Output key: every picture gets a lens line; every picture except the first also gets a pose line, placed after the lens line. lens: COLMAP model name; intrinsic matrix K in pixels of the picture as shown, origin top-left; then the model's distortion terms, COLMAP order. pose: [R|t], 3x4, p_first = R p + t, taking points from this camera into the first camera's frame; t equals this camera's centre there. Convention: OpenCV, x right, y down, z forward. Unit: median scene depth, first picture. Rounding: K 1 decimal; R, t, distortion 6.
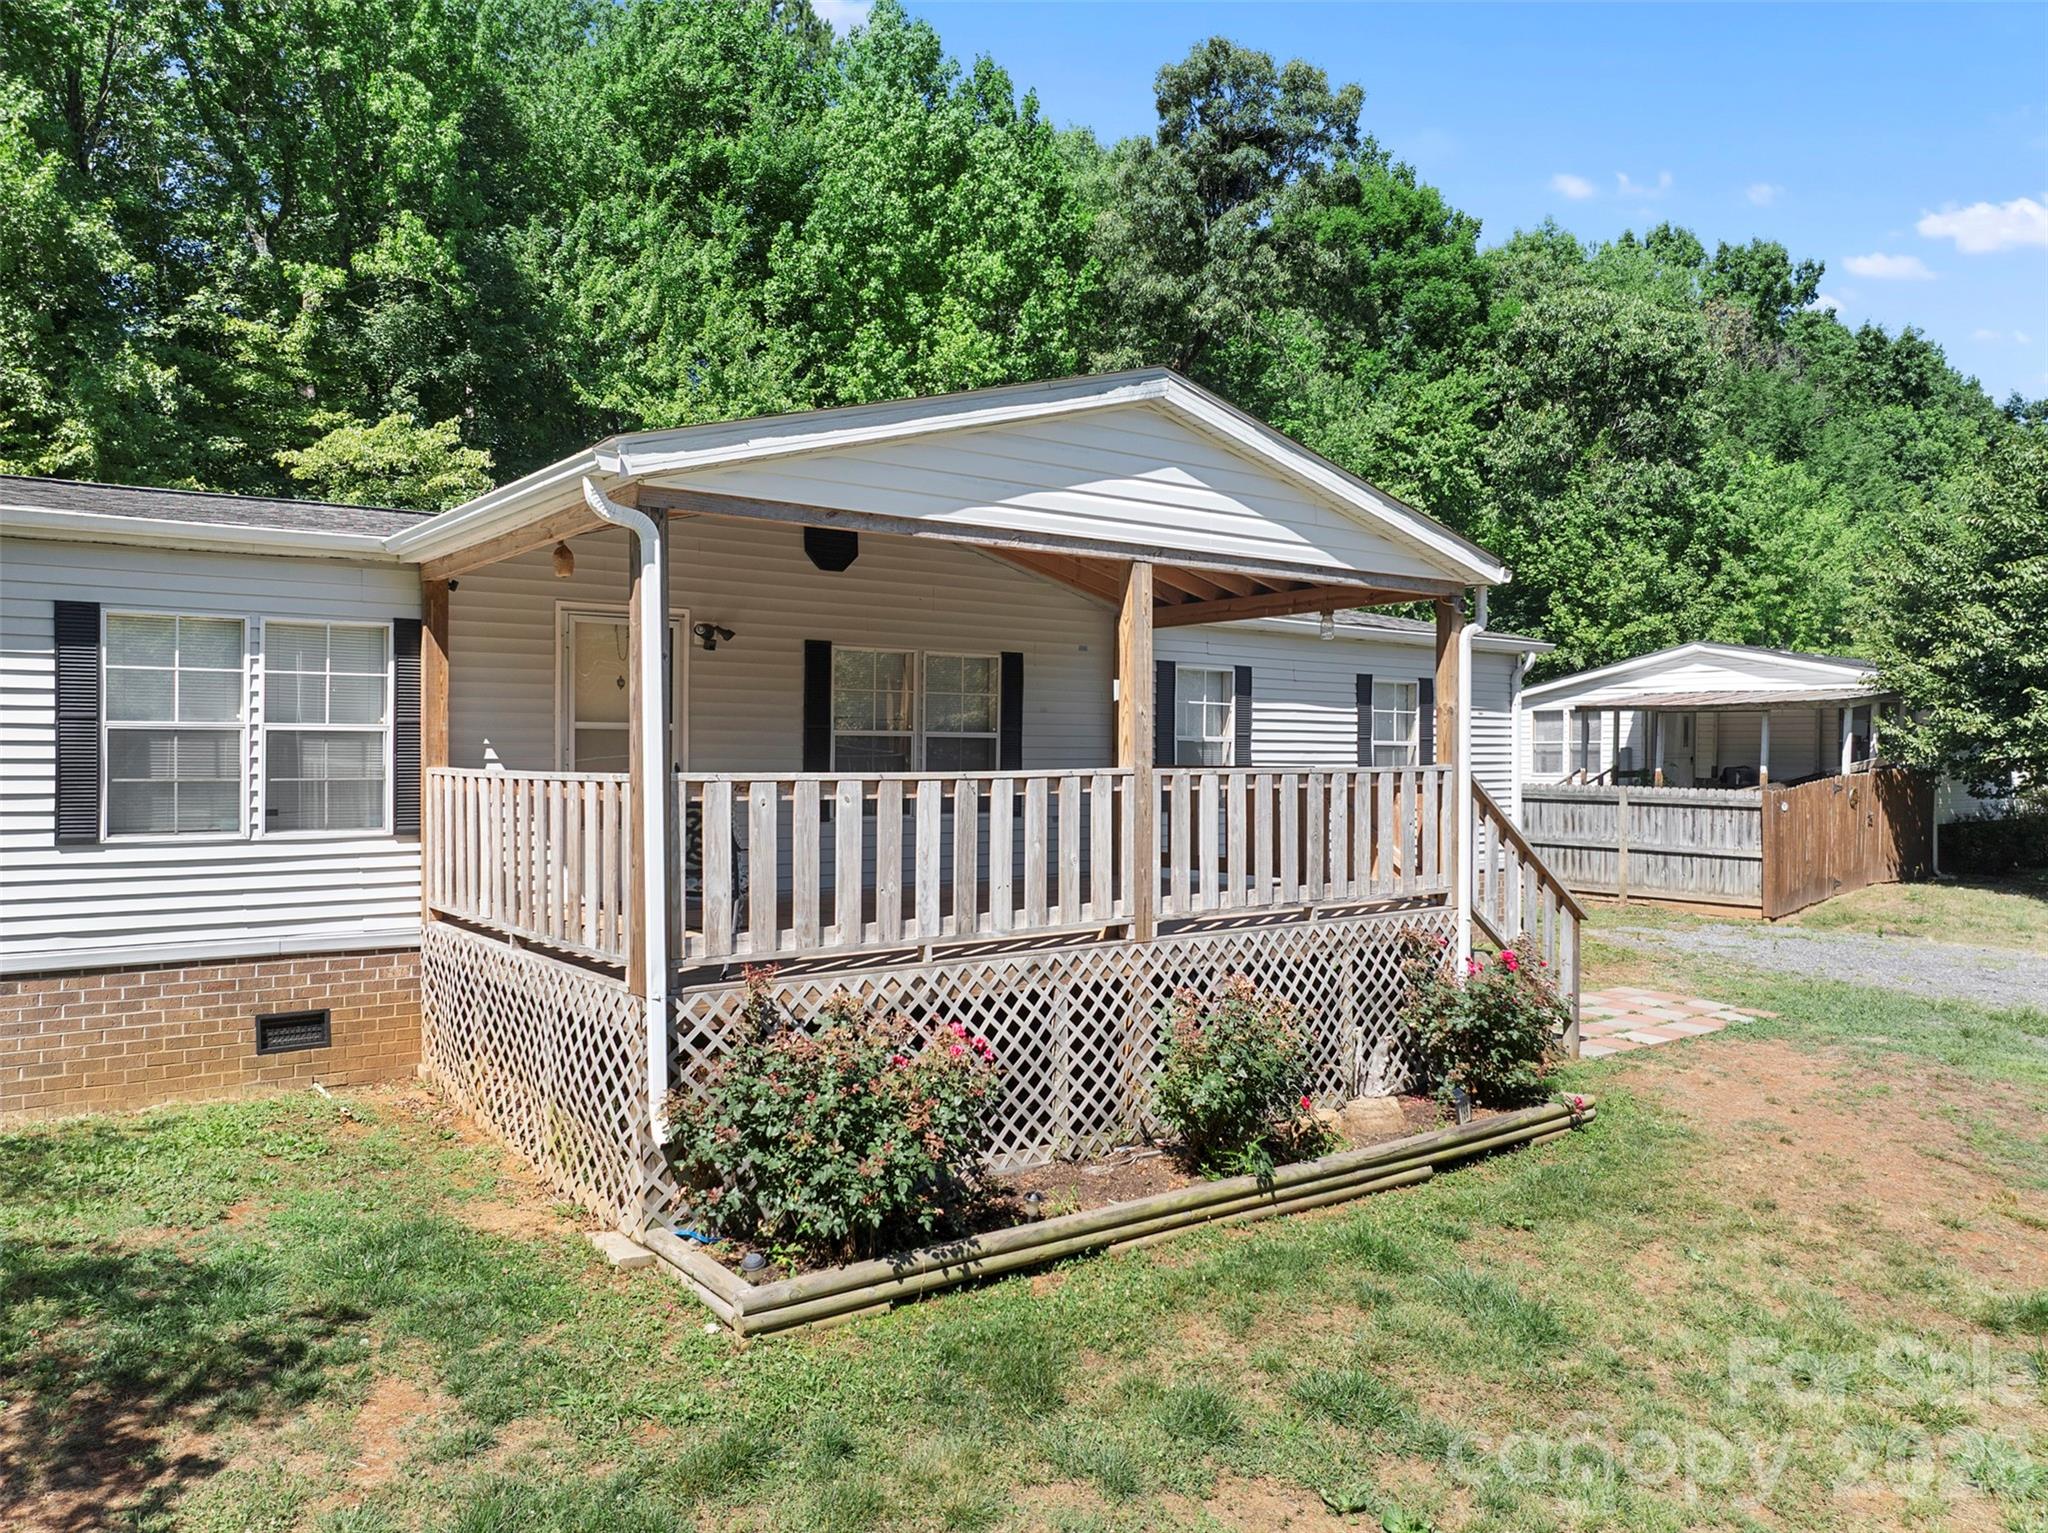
lens RADIAL K [[1448.2, 0, 1027.9], [0, 1448.2, 763.1], [0, 0, 1]] dist [-0.033838, -0.002334]
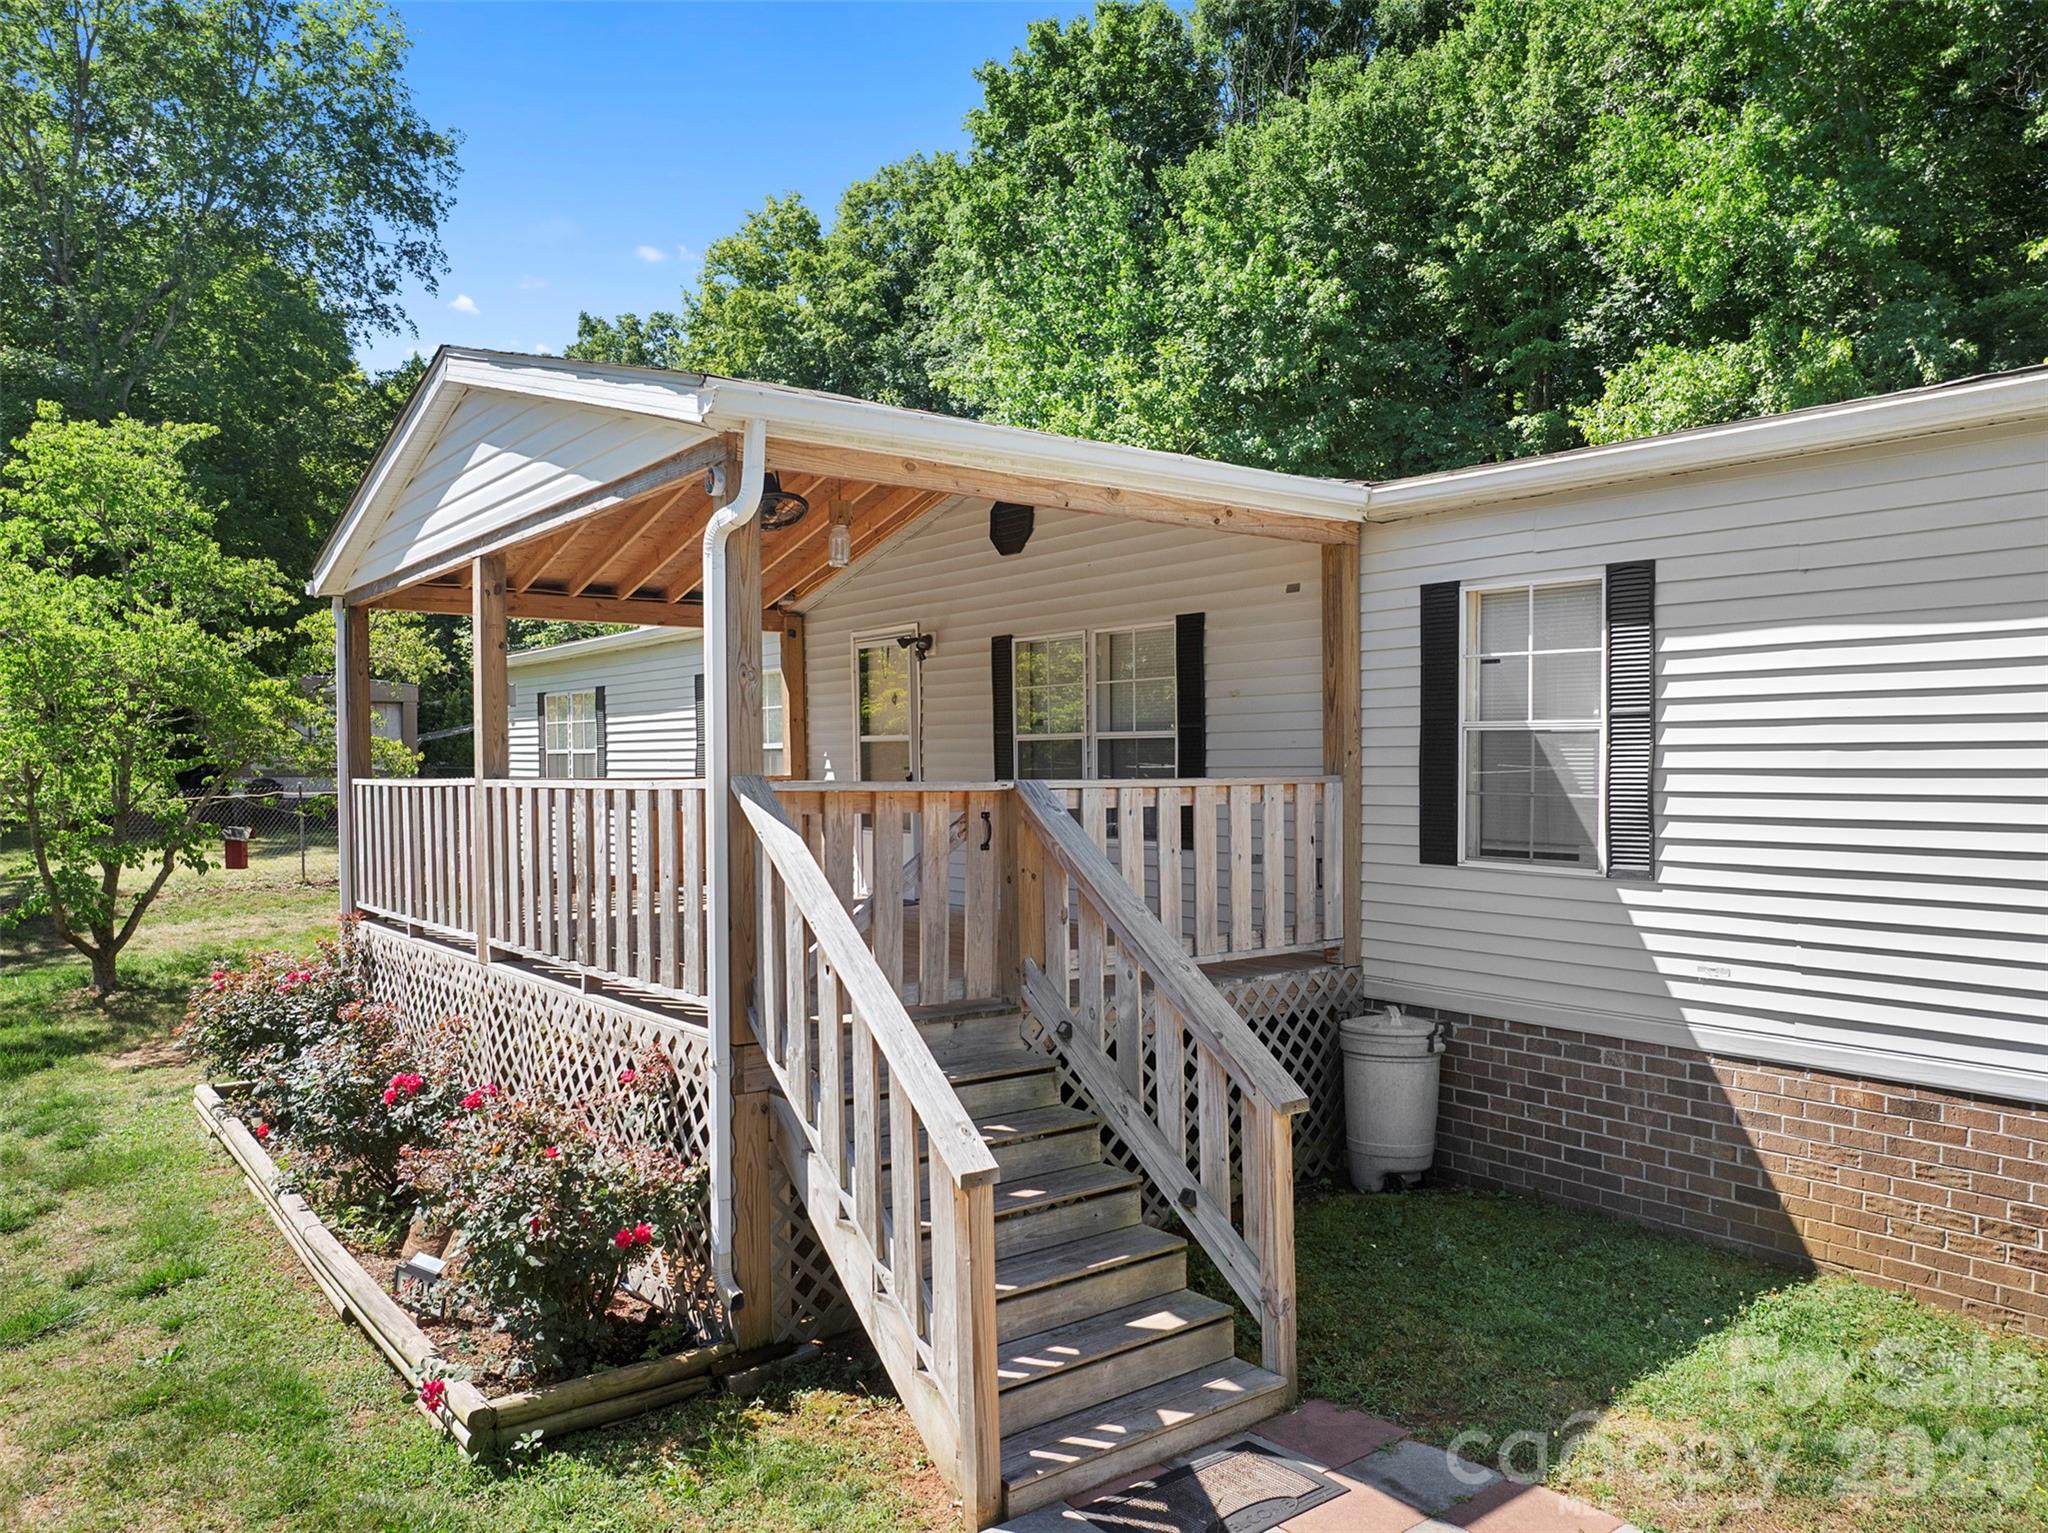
lens RADIAL K [[1448.2, 0, 1030.6], [0, 1448.2, 828.3], [0, 0, 1]] dist [-0.033838, -0.002334]
pose [[0.006337, 0.045058, -0.998964, 0.368478], [0.002604, 0.998980, 0.045075, -0.002233], [0.999977, -0.002887, 0.006213, 0.490794]]
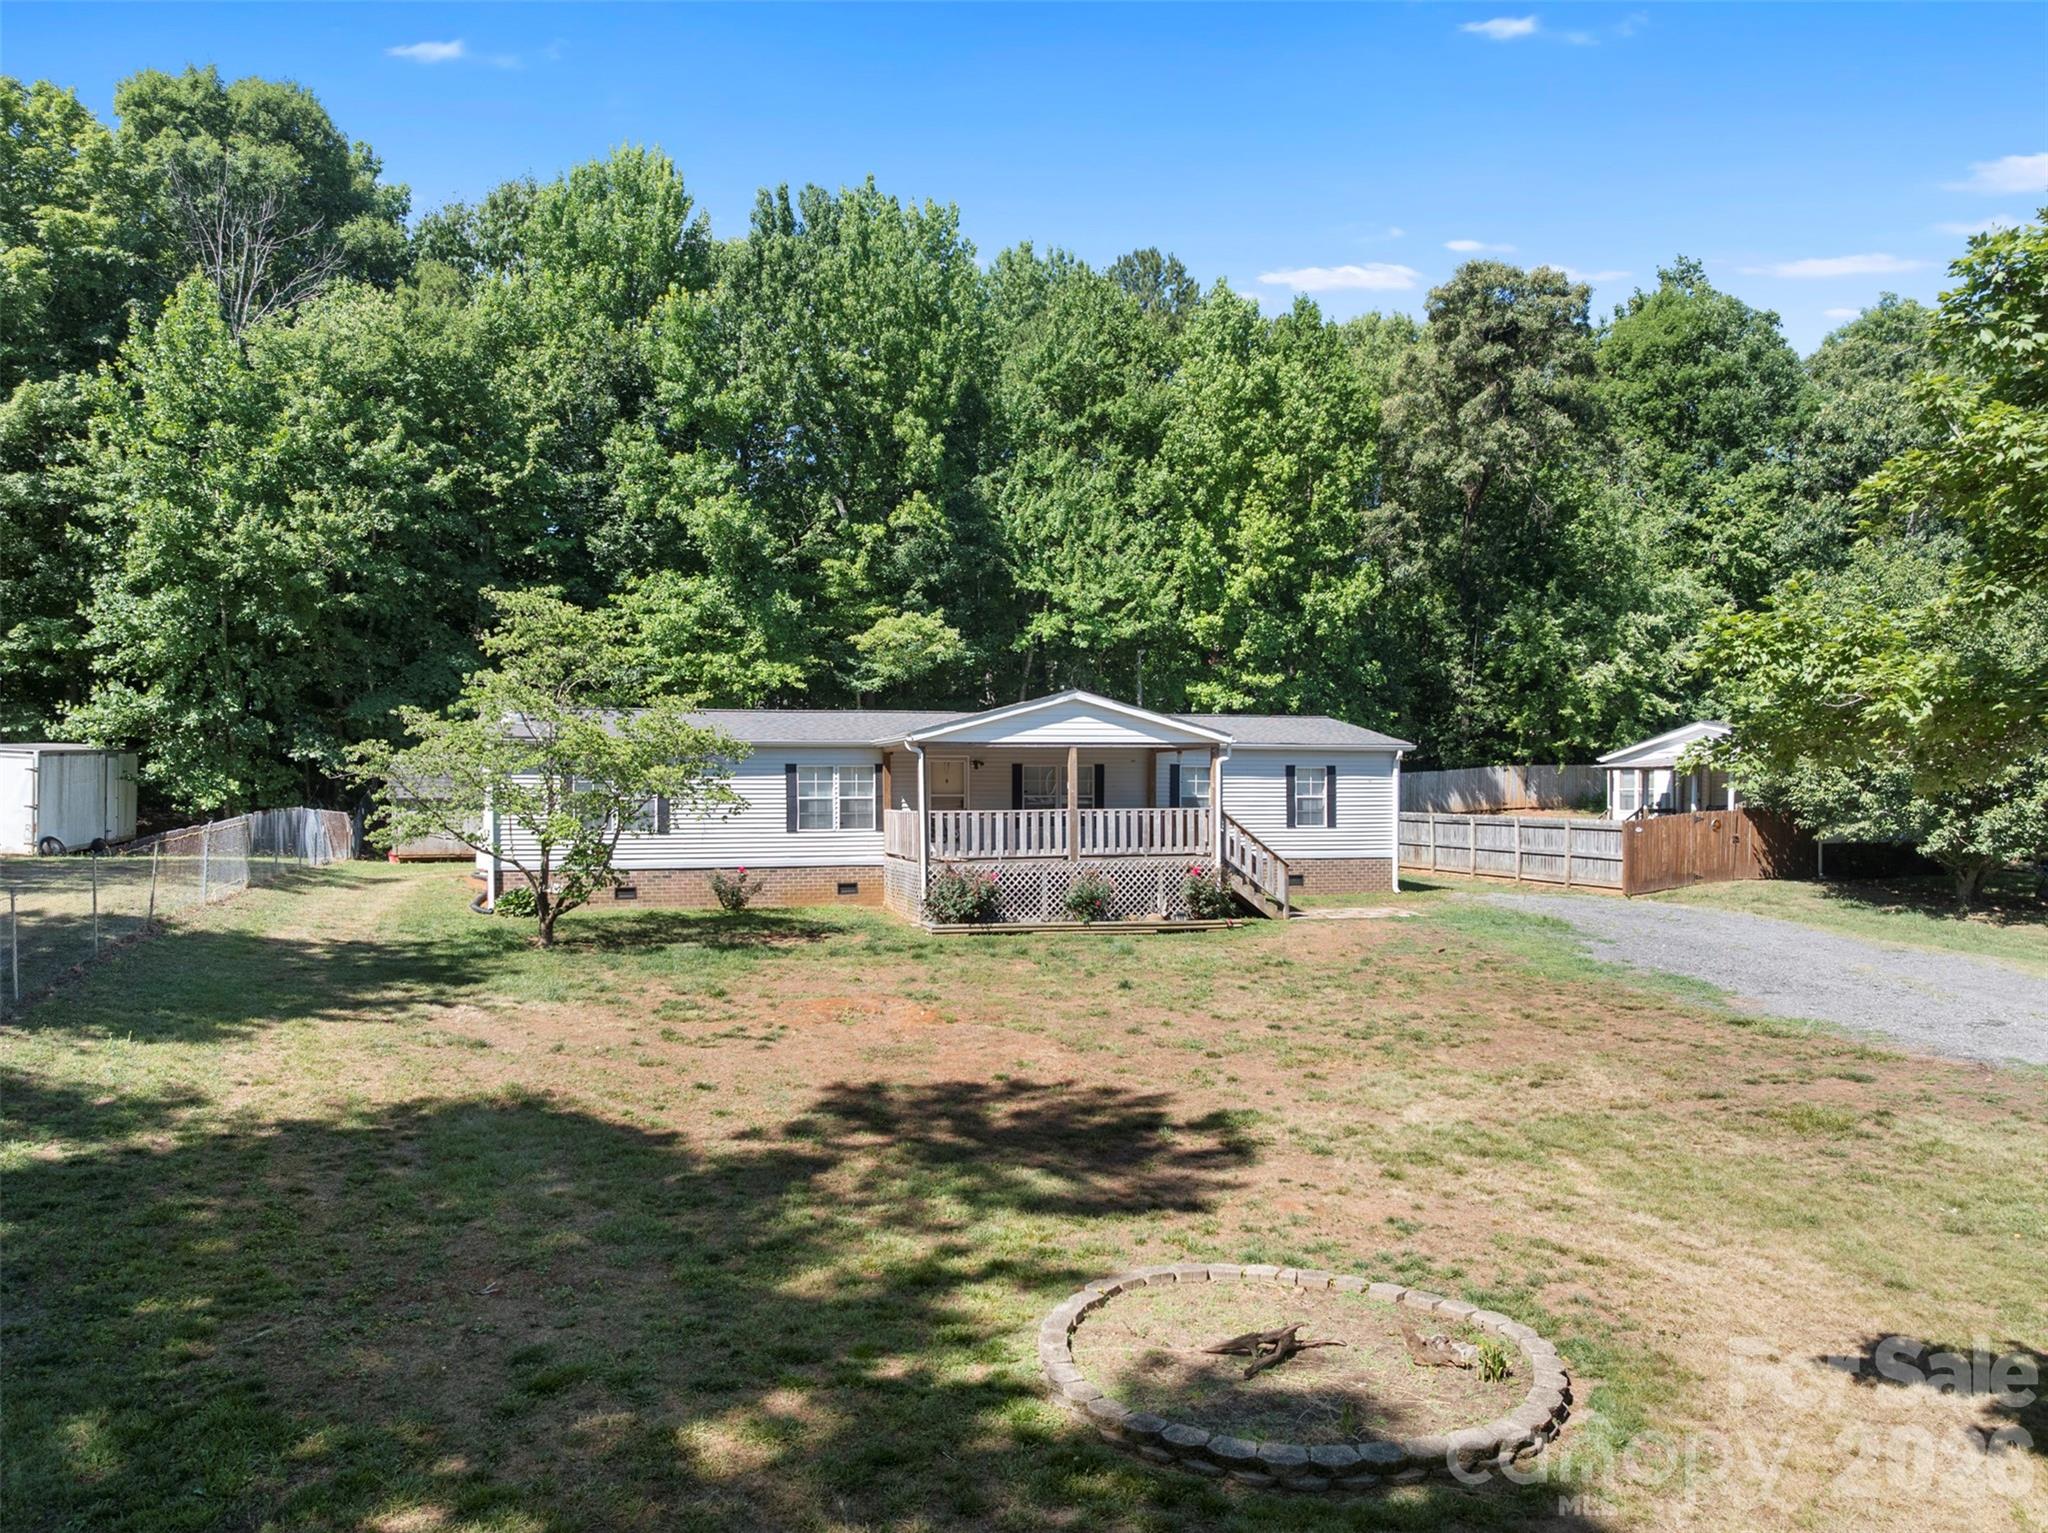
lens RADIAL K [[1475.5, 0, 1023.9], [0, 1475.5, 832.0], [0, 0, 1]] dist [-0.013615, -0.012188]
pose [[0.930684, 0.002940, -0.365813, 0.442826], [0.004638, 0.999793, 0.019833, -0.004267], [0.365795, -0.020155, 0.930477, -0.803773]]
